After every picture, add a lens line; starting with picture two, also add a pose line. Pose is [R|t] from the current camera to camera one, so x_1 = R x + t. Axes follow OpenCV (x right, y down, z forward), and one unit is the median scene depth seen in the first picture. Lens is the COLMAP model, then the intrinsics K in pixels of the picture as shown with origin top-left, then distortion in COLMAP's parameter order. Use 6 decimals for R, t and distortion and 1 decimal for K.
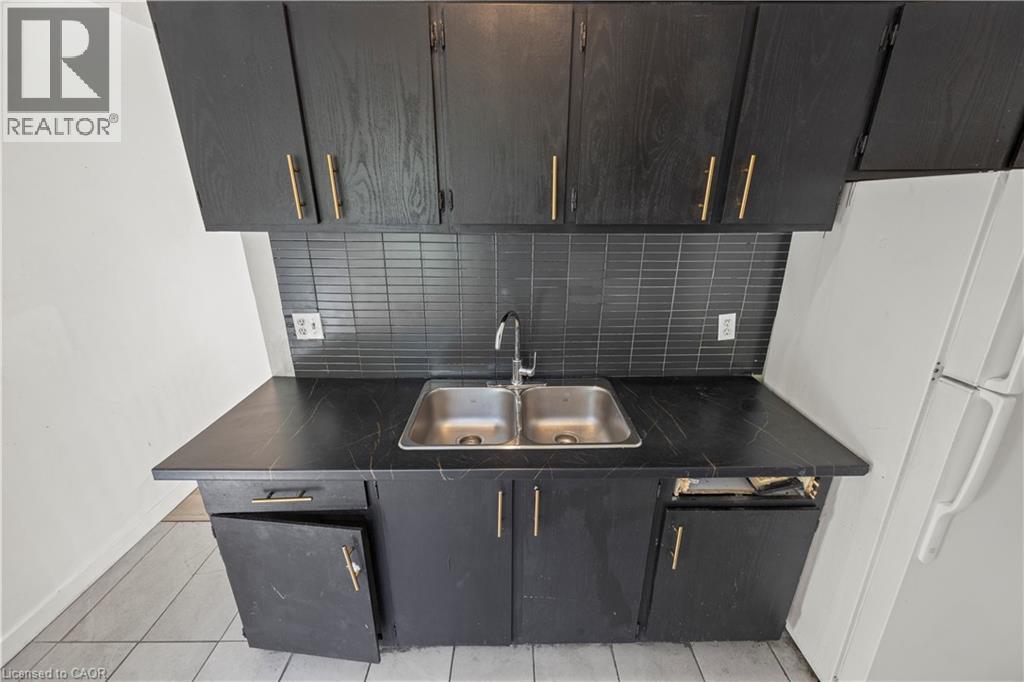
lens RADIAL K [[401.1, 0, 511.0], [0, 401.1, 343.3], [0, 0, 1]] dist [-0.000360, -0.000163]
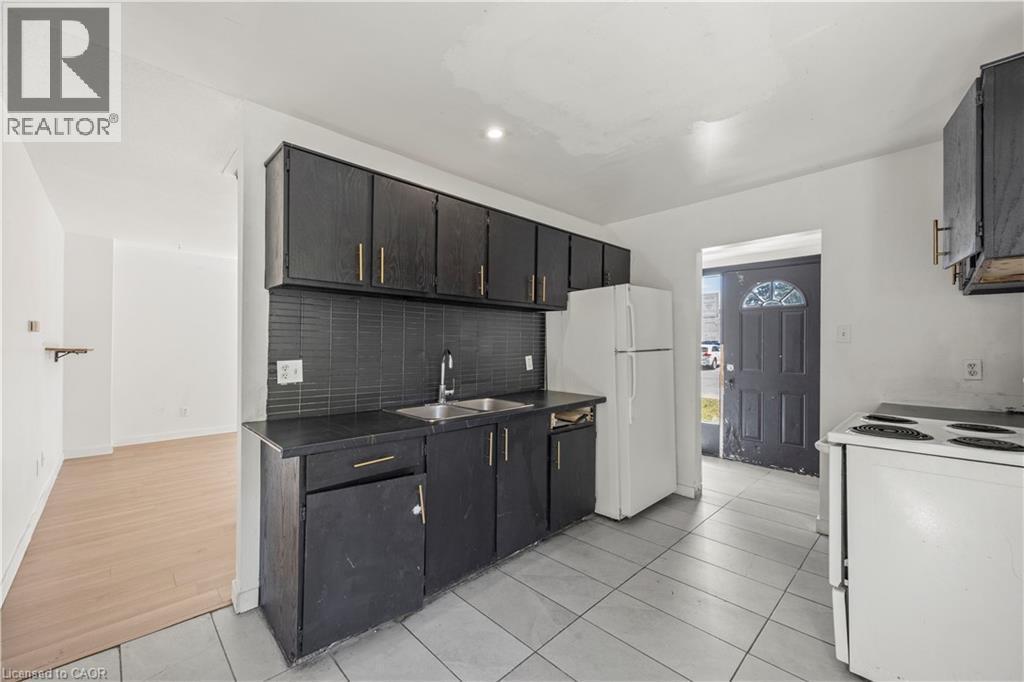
lens RADIAL K [[411.4, 0, 511.2], [0, 411.4, 345.1], [0, 0, 1]] dist [0.001034, 0.000018]
pose [[0.720514, 0.001990, 0.693438, -0.907883], [0.228075, 0.943680, -0.239689, 0.339302], [-0.654860, 0.330855, 0.679480, -0.311459]]
